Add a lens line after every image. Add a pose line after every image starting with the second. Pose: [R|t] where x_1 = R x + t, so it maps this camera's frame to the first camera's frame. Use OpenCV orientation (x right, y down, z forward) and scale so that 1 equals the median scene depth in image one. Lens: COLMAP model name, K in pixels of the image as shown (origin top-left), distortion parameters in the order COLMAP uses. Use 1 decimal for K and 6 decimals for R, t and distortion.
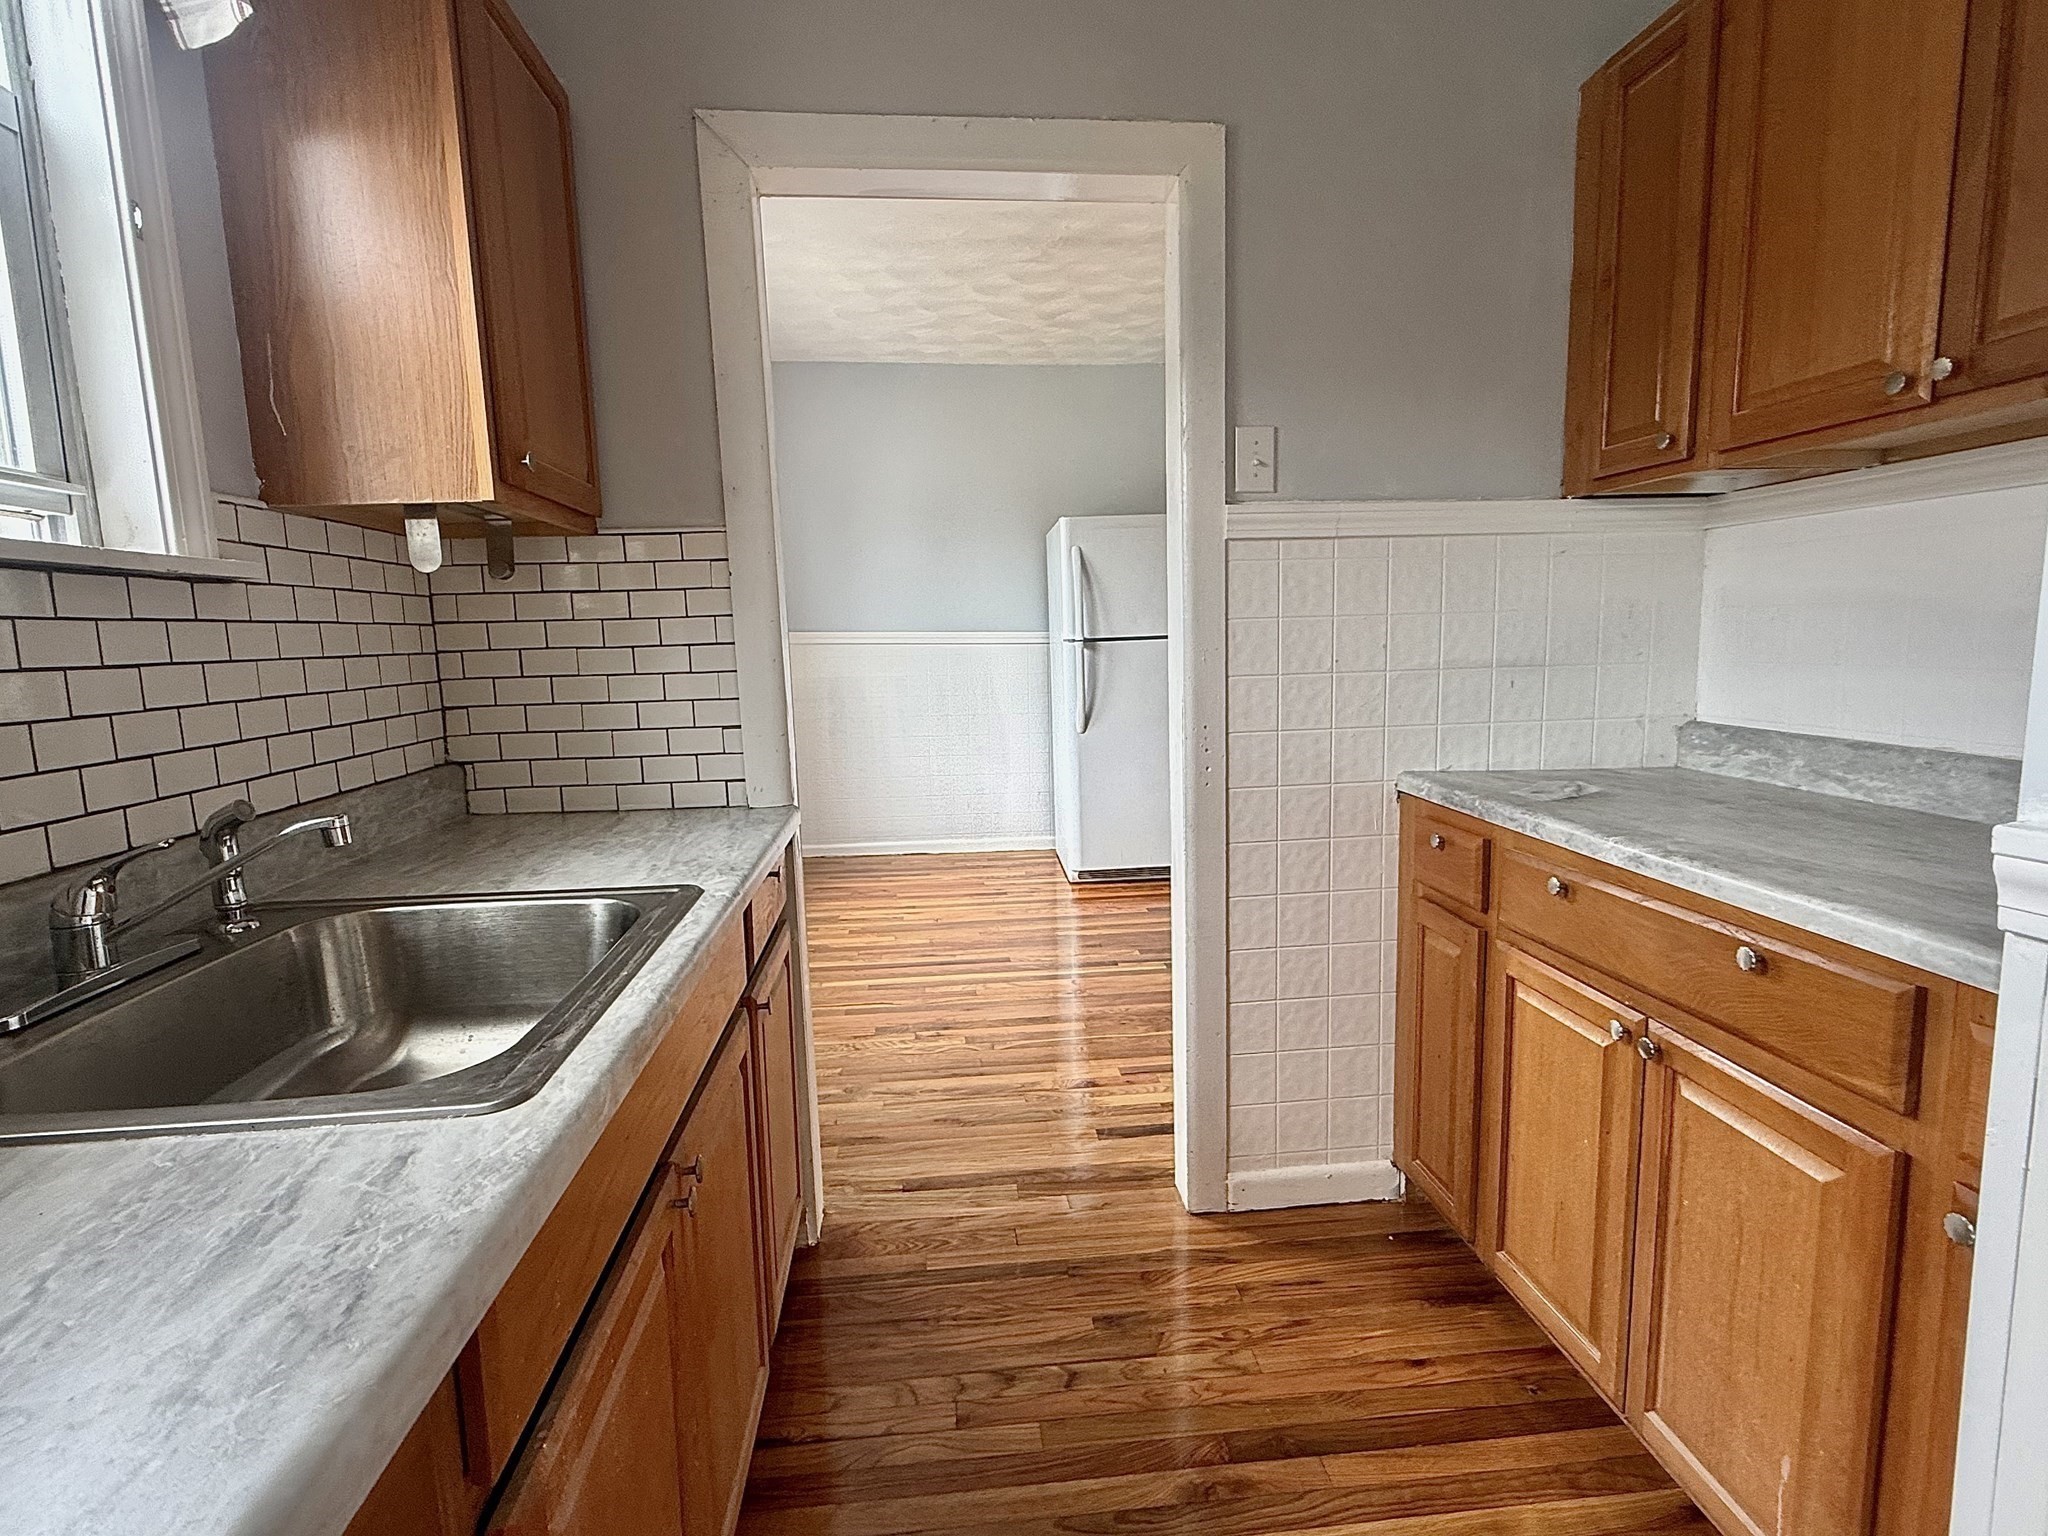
lens RADIAL K [[1012.7, 0, 1018.6], [0, 1012.7, 769.4], [0, 0, 1]] dist [-0.000774, -0.000227]
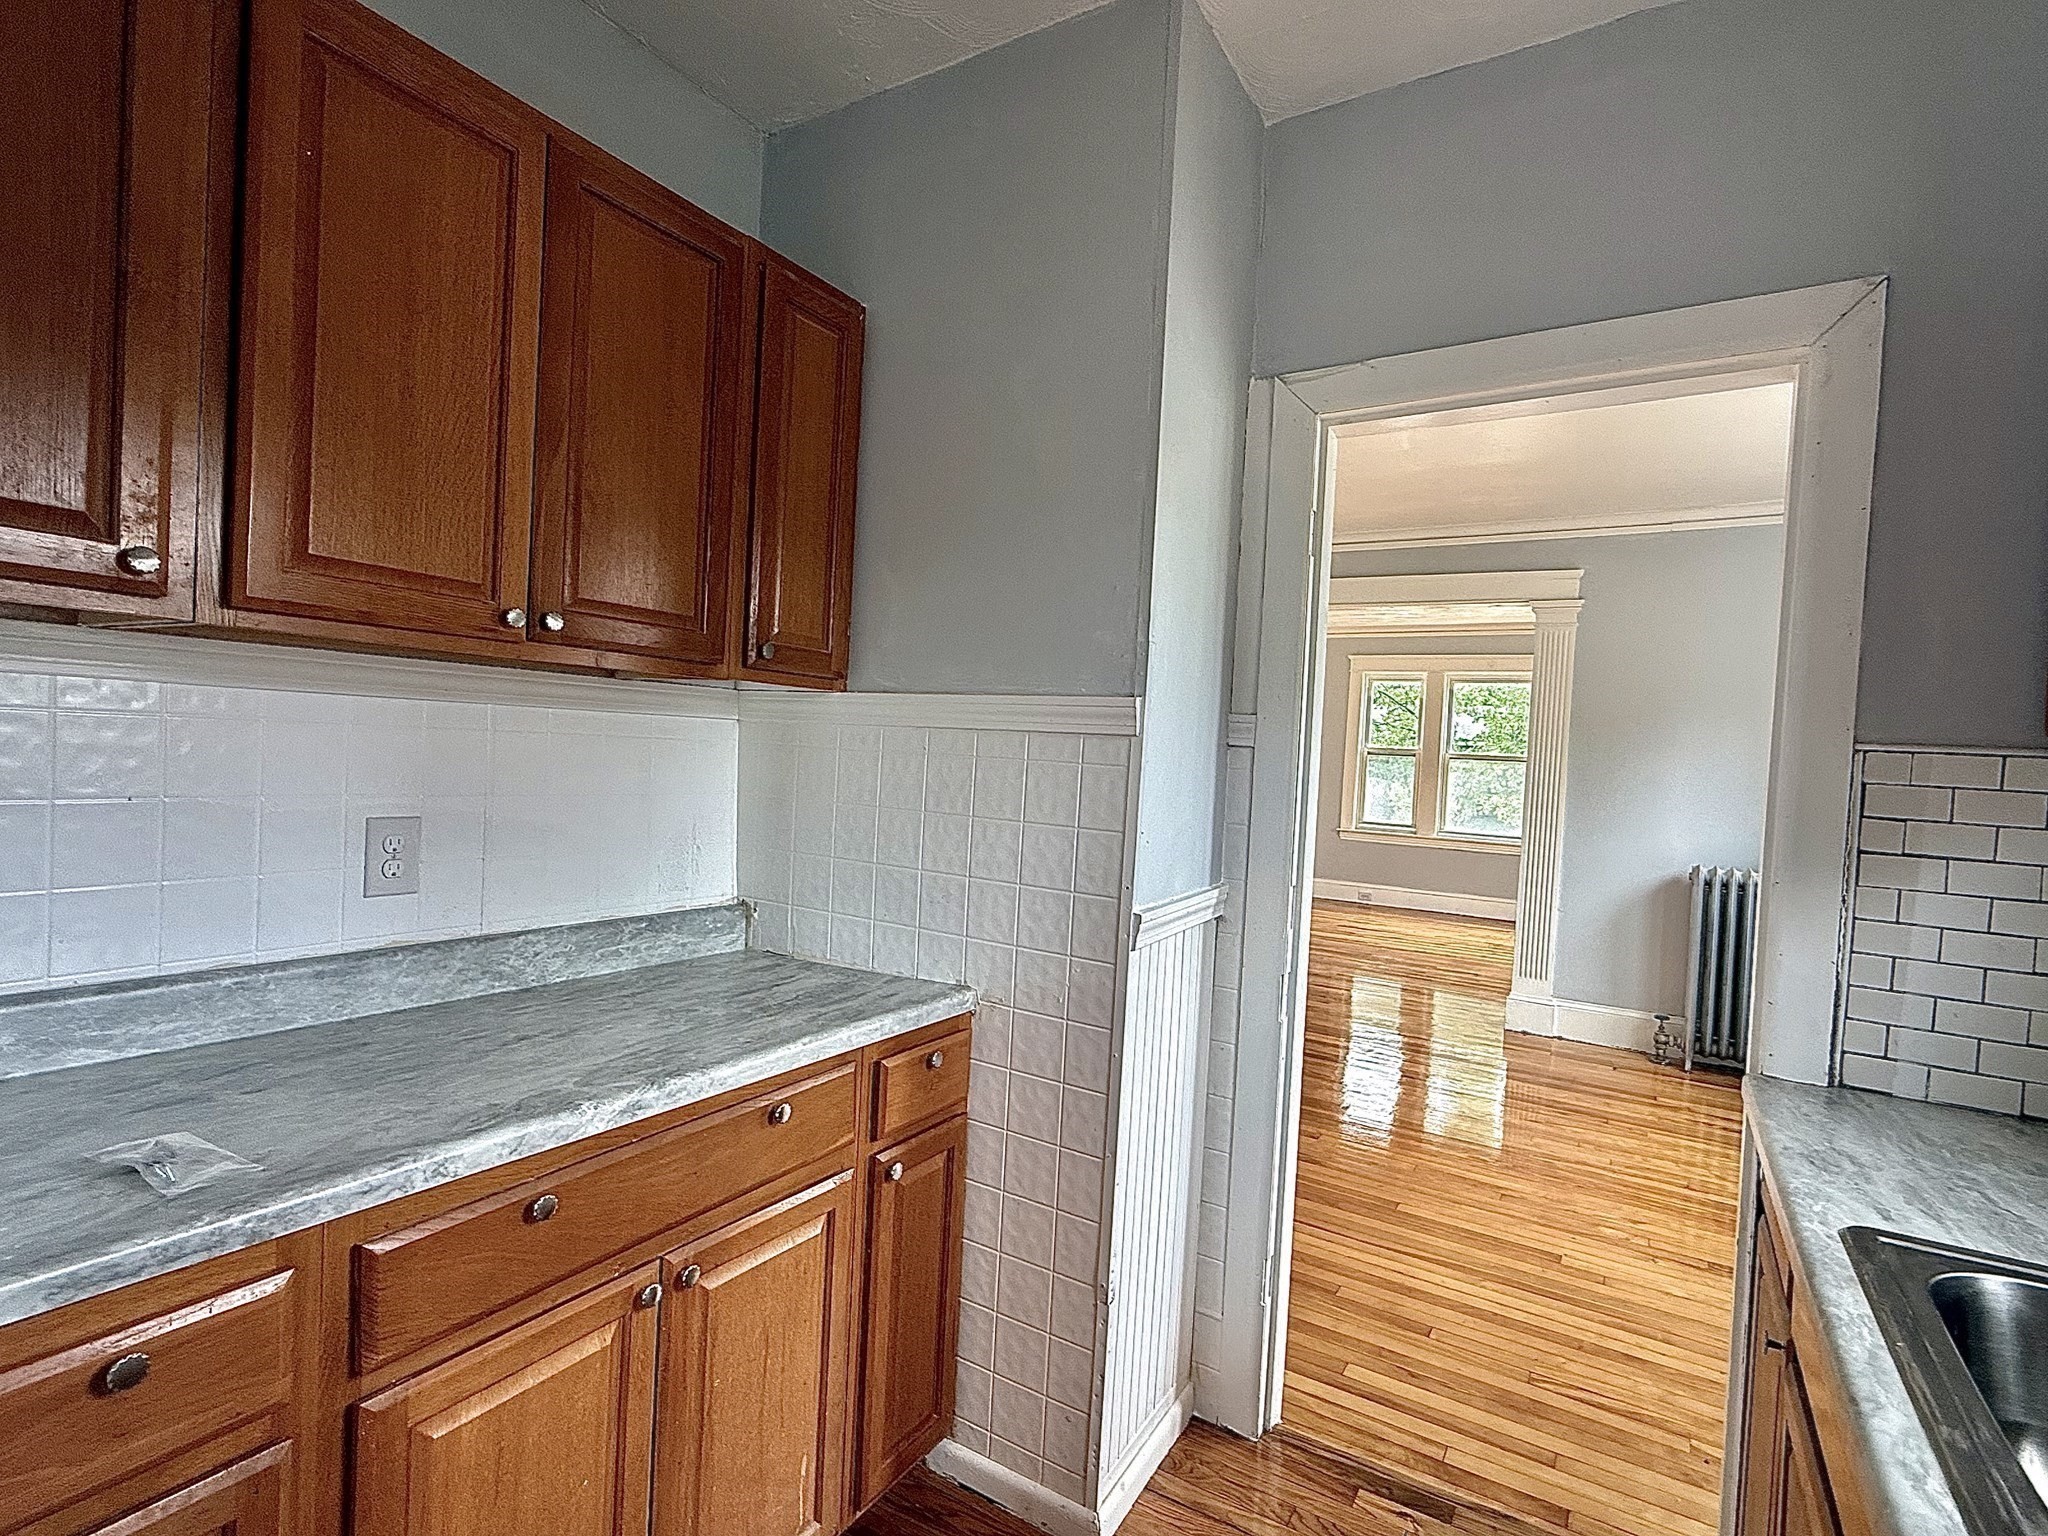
lens RADIAL K [[1012.7, 0, 1025.2], [0, 1012.7, 772.6], [0, 0, 1]] dist [-0.000774, -0.000227]
pose [[-0.798391, -0.027810, 0.601496, -0.184868], [0.051815, 0.992054, 0.114644, -0.258464], [-0.599905, 0.122697, -0.790607, 1.279168]]
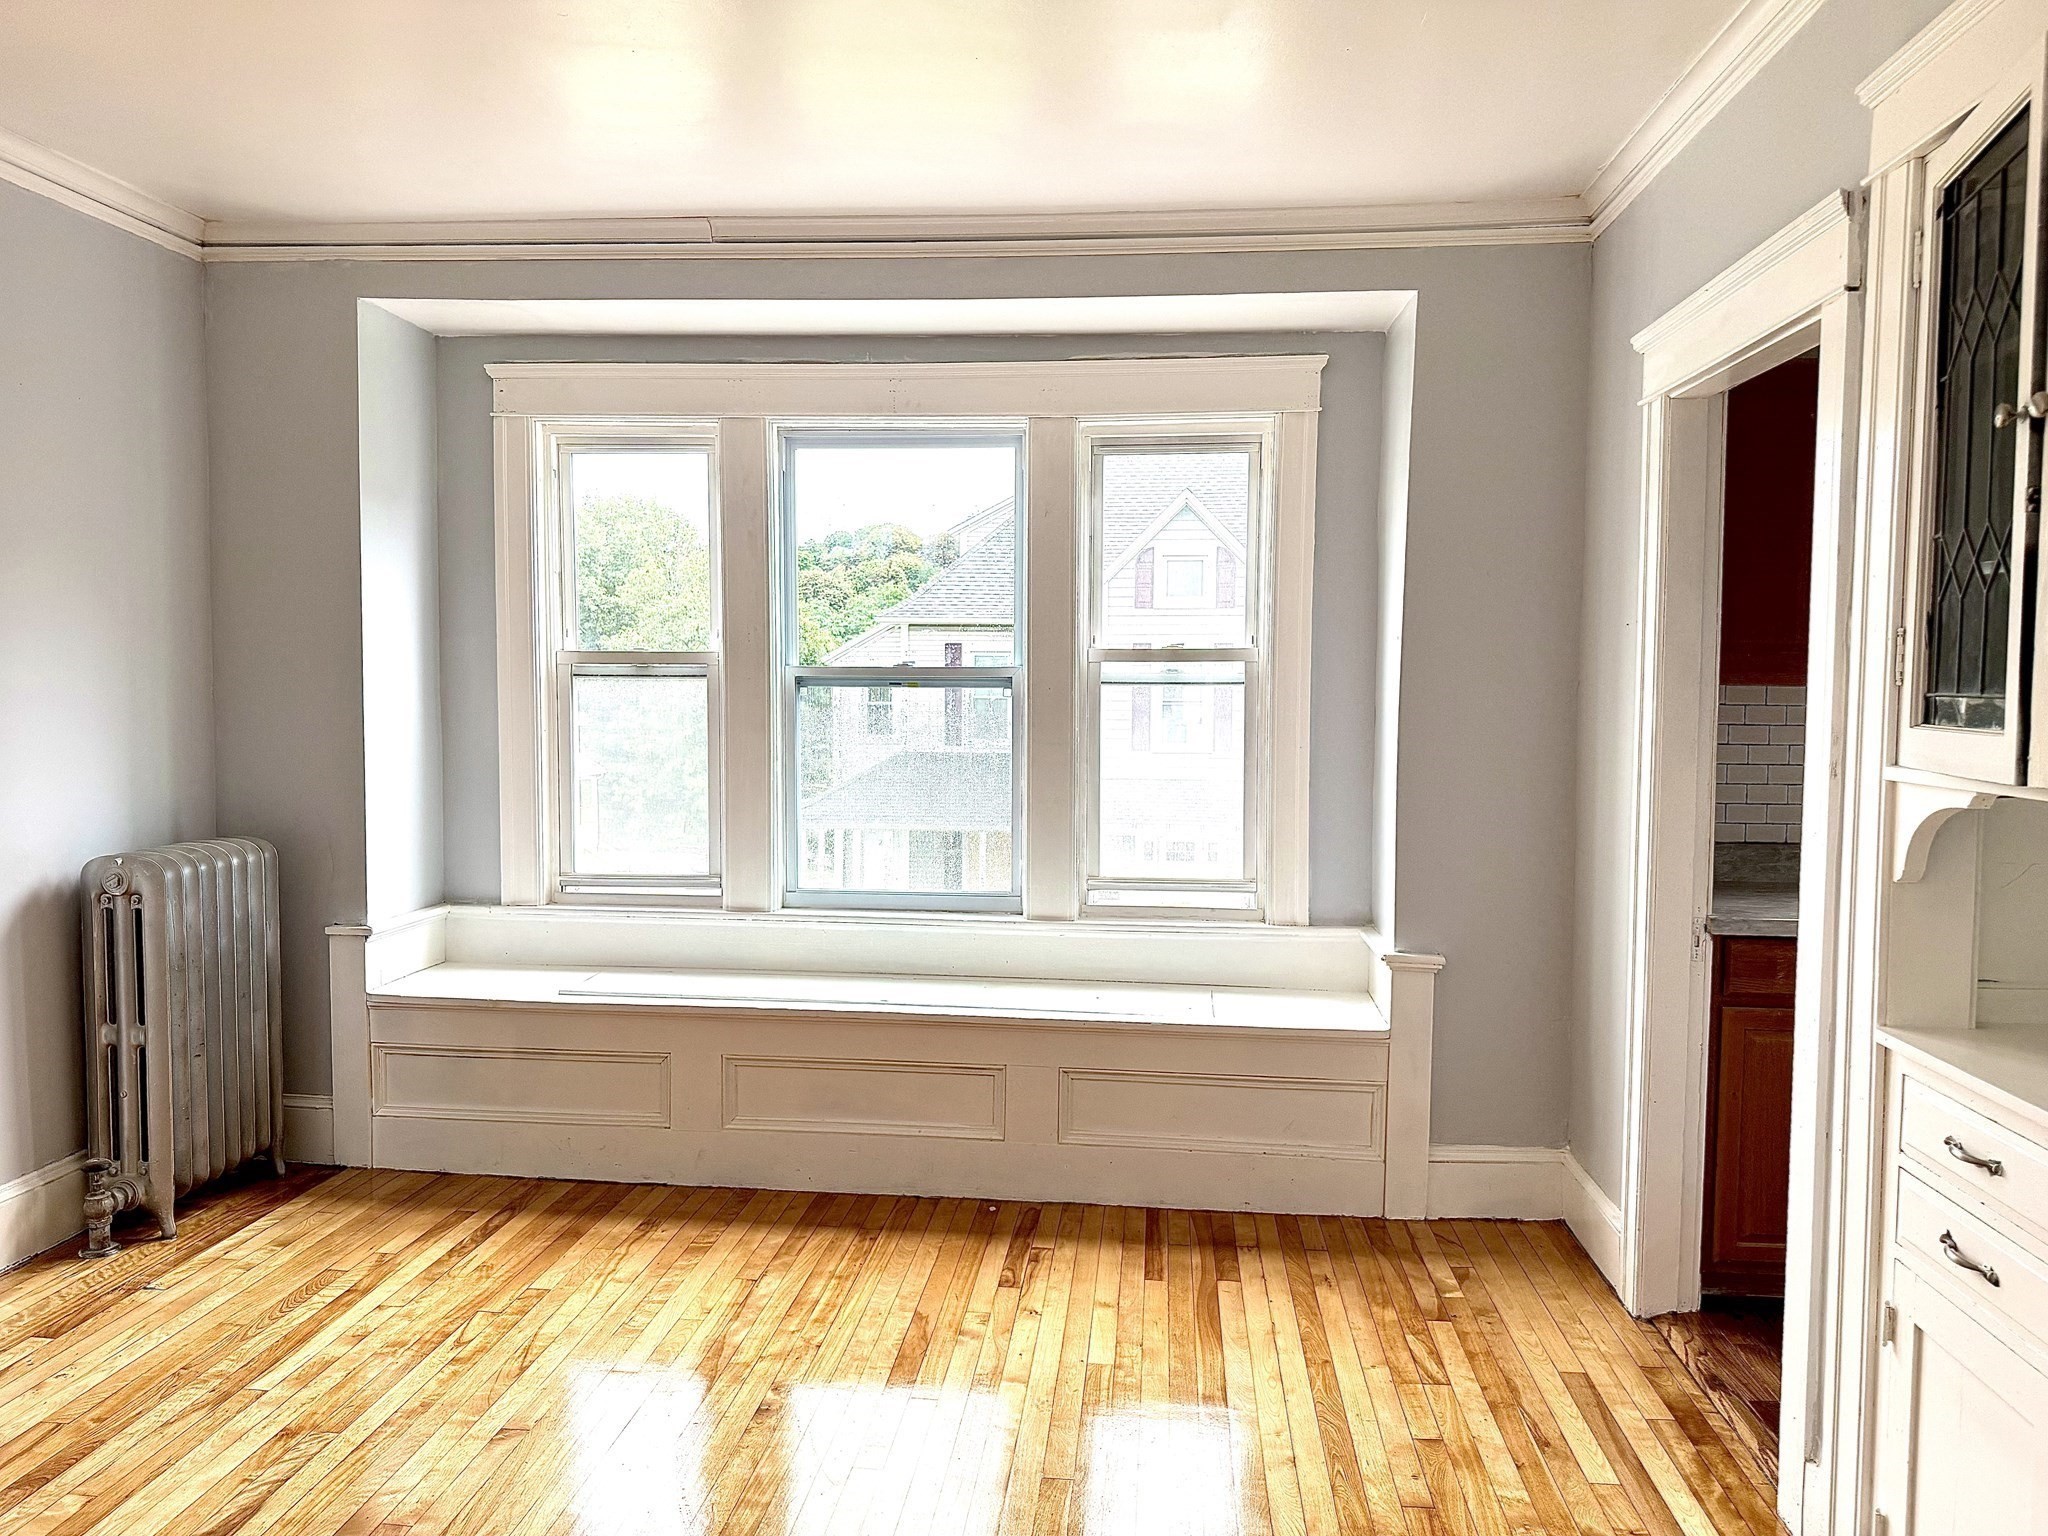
lens RADIAL K [[1452.5, 0, 1024.8], [0, 1452.5, 756.5], [0, 0, 1]] dist [0.055525, -0.075494]
pose [[-0.182559, 0.074835, -0.980343, 2.080504], [-0.134902, 0.985762, 0.100370, -0.102674], [0.973896, 0.150573, -0.169865, -0.601133]]
